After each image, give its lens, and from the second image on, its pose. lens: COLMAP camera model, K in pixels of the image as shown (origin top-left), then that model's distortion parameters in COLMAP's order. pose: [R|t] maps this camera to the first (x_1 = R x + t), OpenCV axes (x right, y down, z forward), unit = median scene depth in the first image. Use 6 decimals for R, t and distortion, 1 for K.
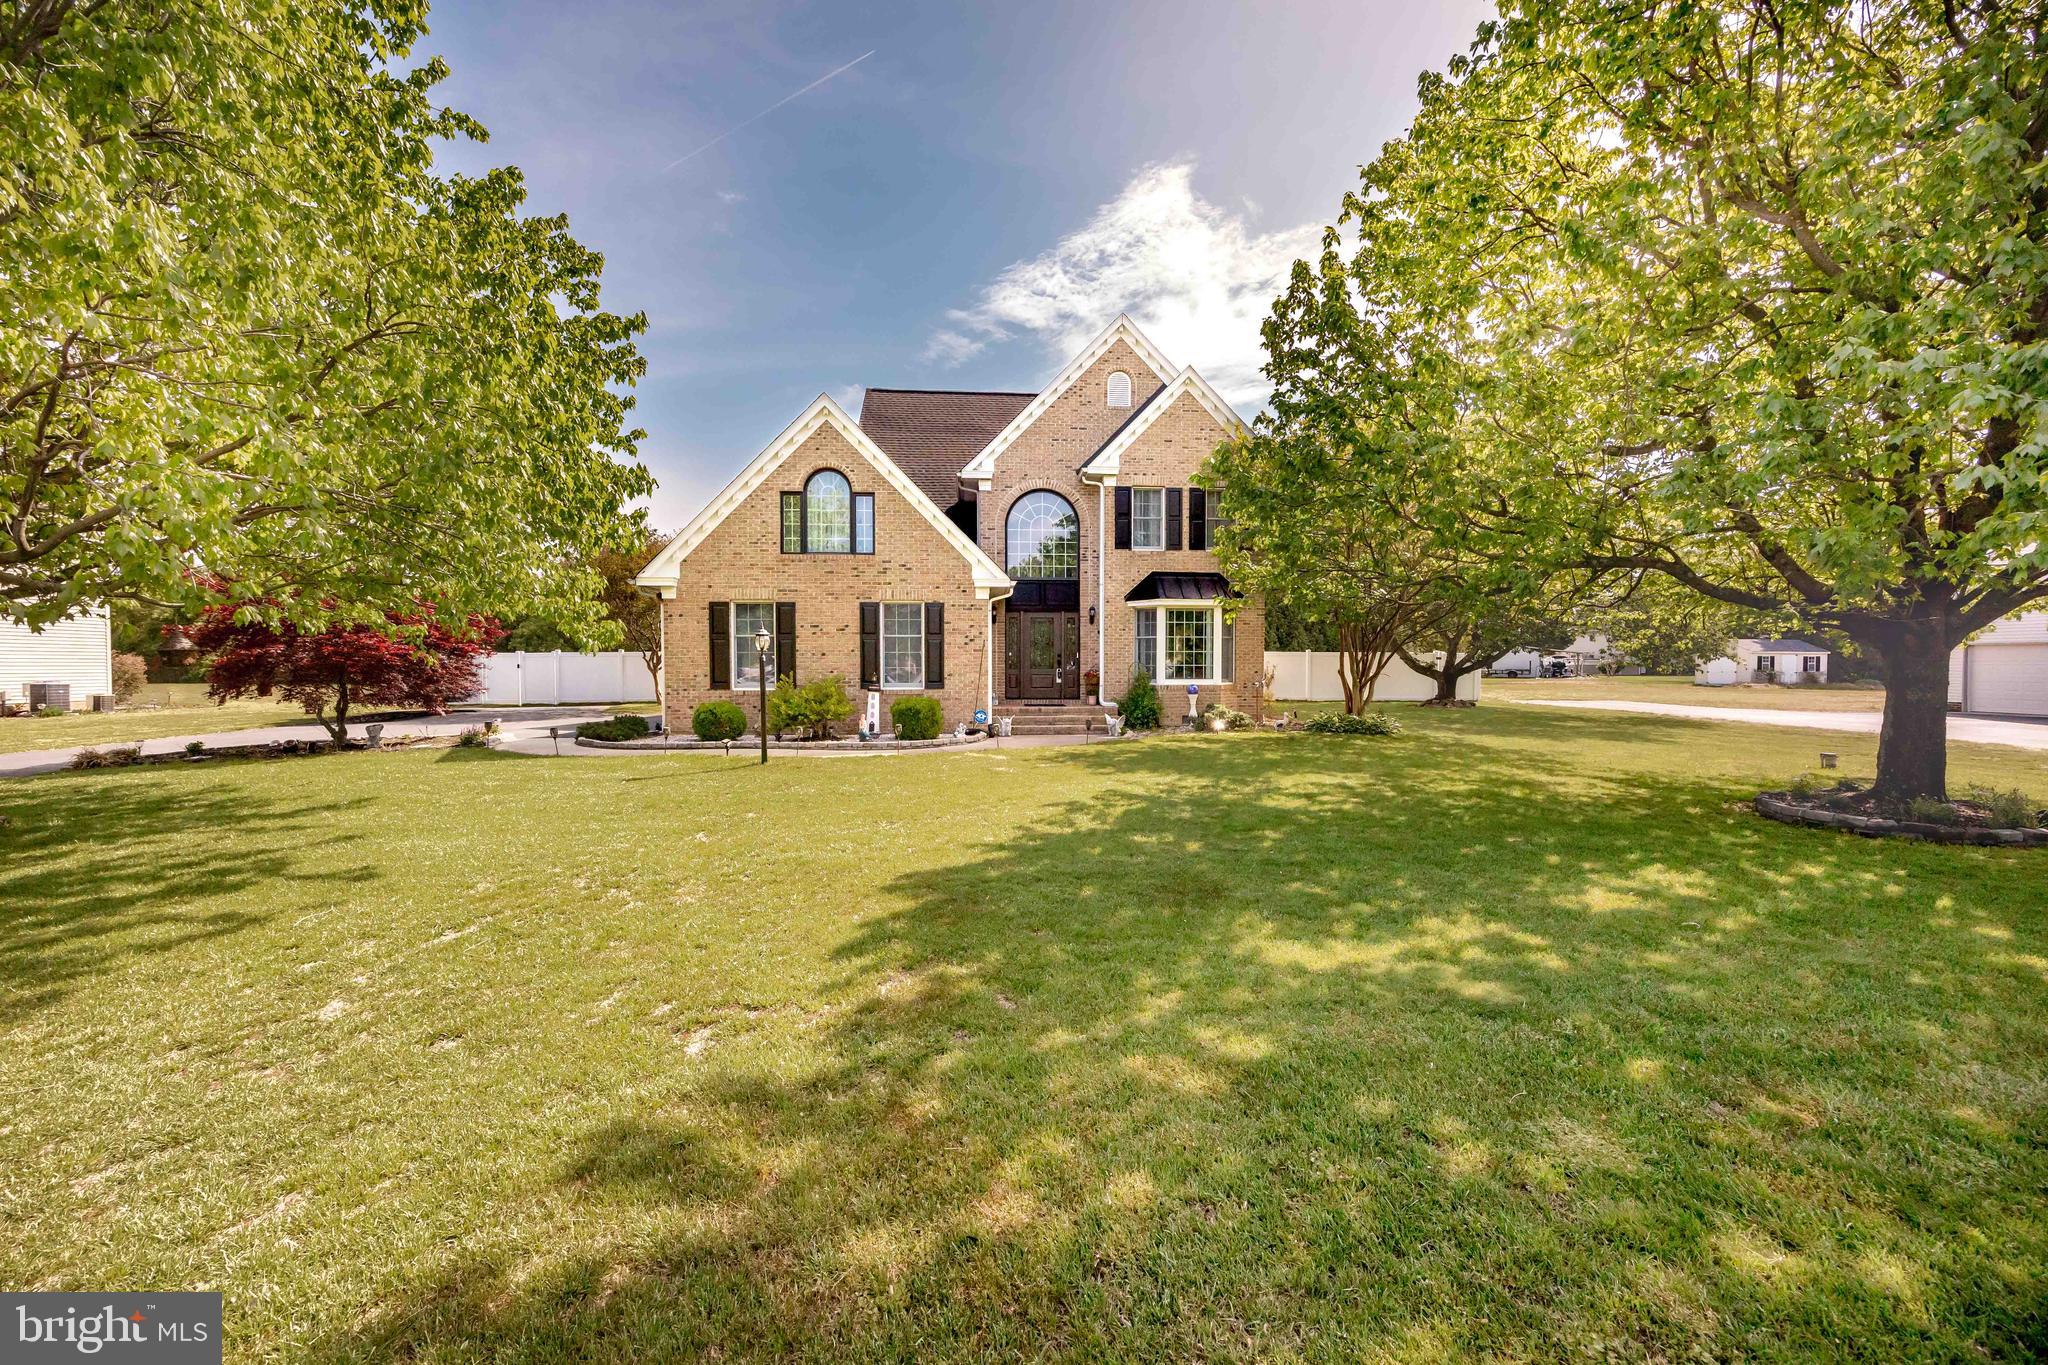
lens RADIAL K [[806.9, 0, 1038.3], [0, 806.9, 685.5], [0, 0, 1]] dist [-0.000784, -0.000064]
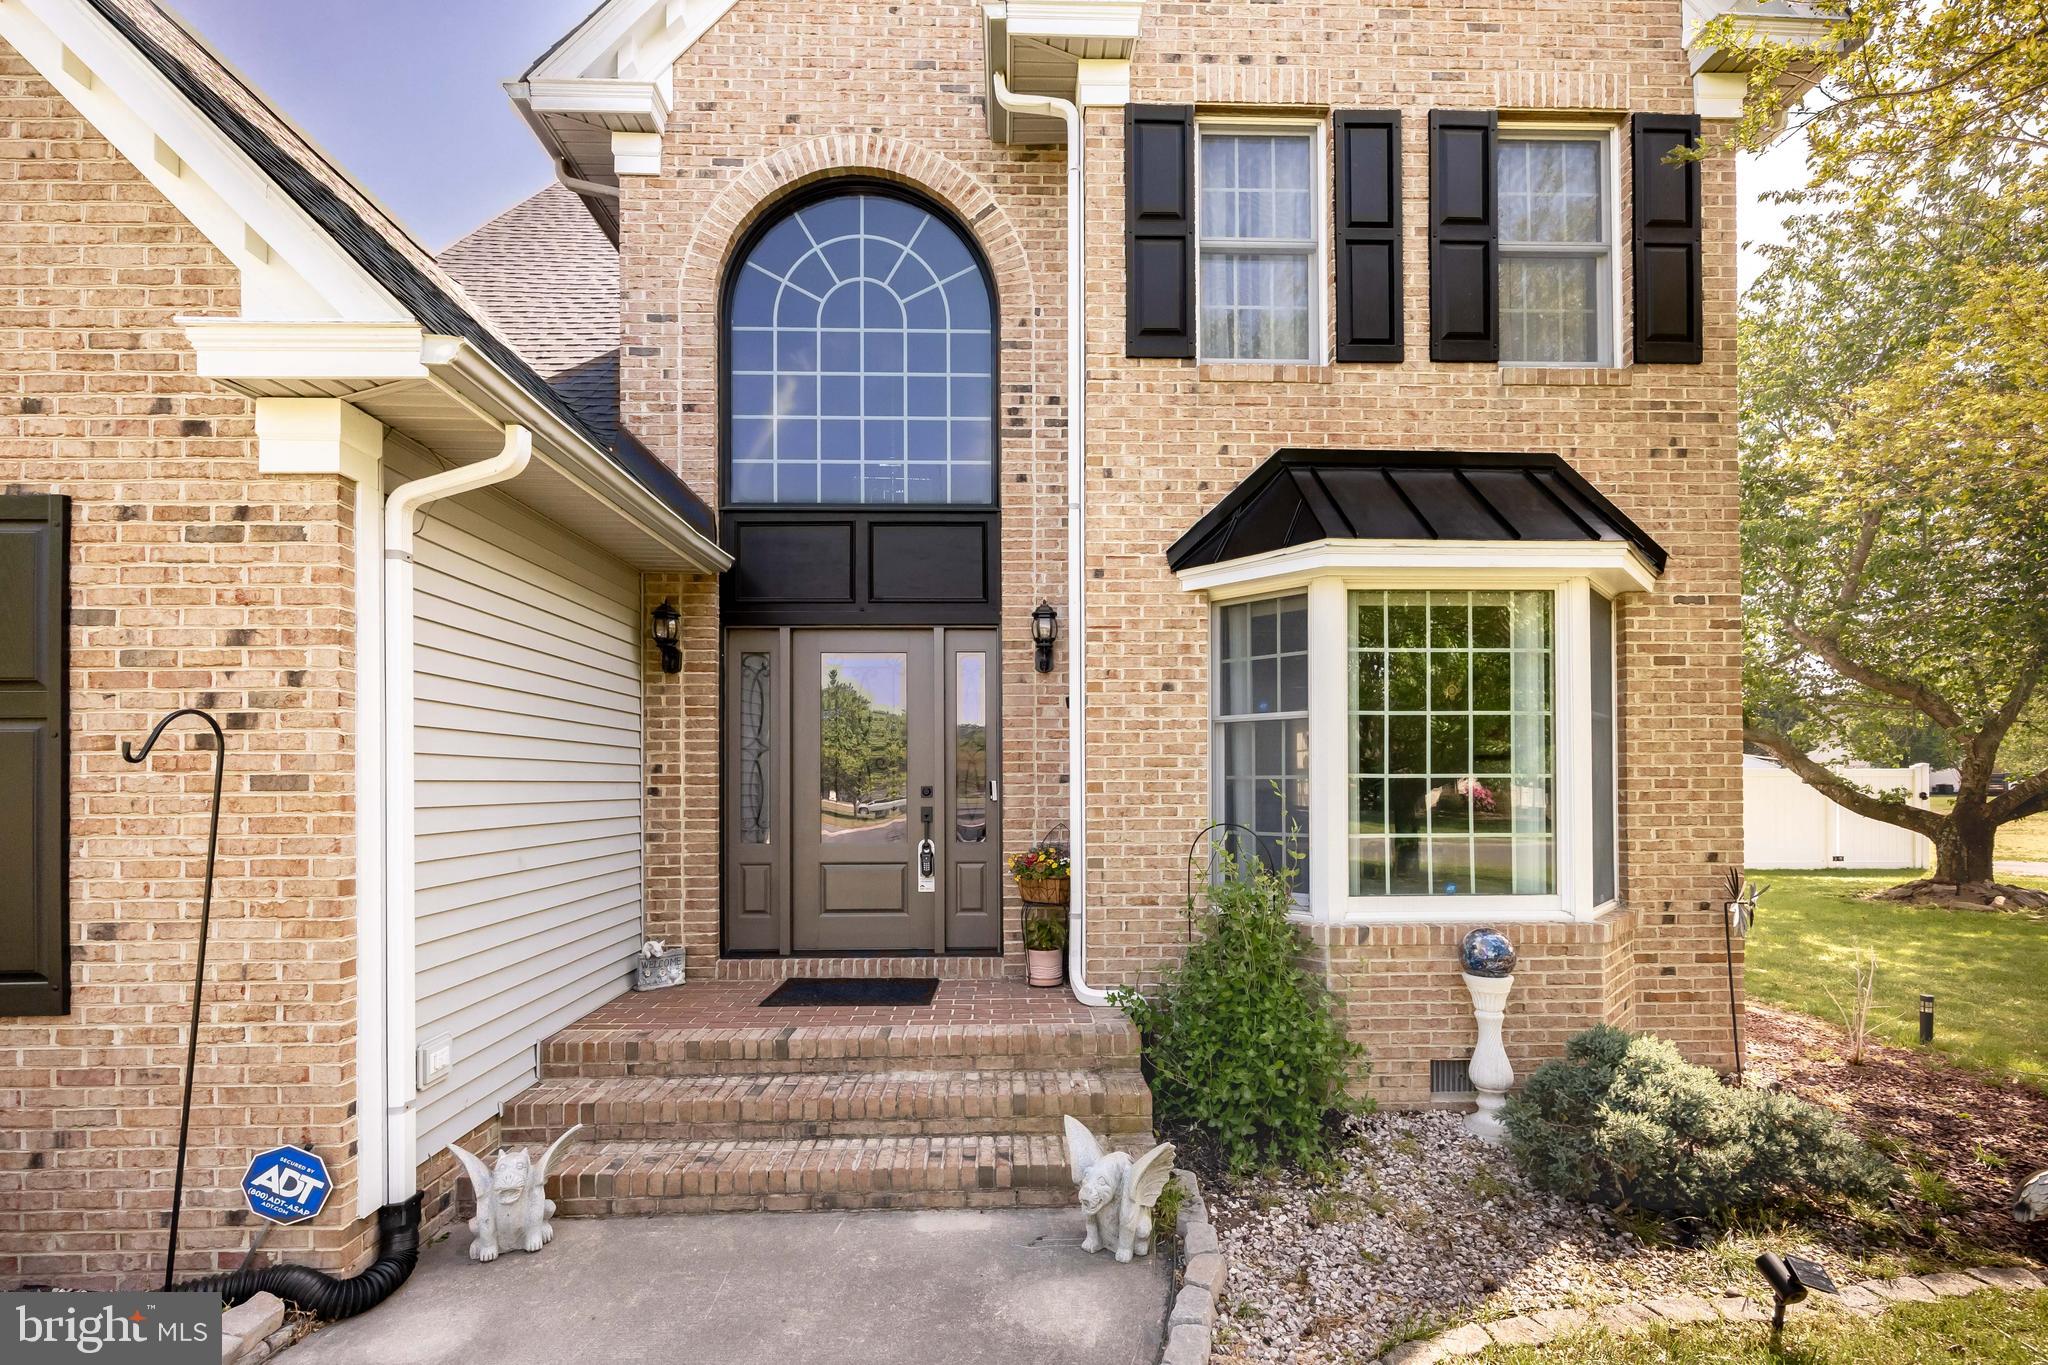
lens RADIAL K [[893.6, 0, 1028.1], [0, 893.6, 769.6], [0, 0, 1]] dist [-0.000498, -0.000307]
pose [[0.998462, -0.005110, -0.055205, 0.079887], [0.003045, 0.999295, -0.037419, -0.034619], [0.055357, 0.037193, 0.997774, 0.737261]]
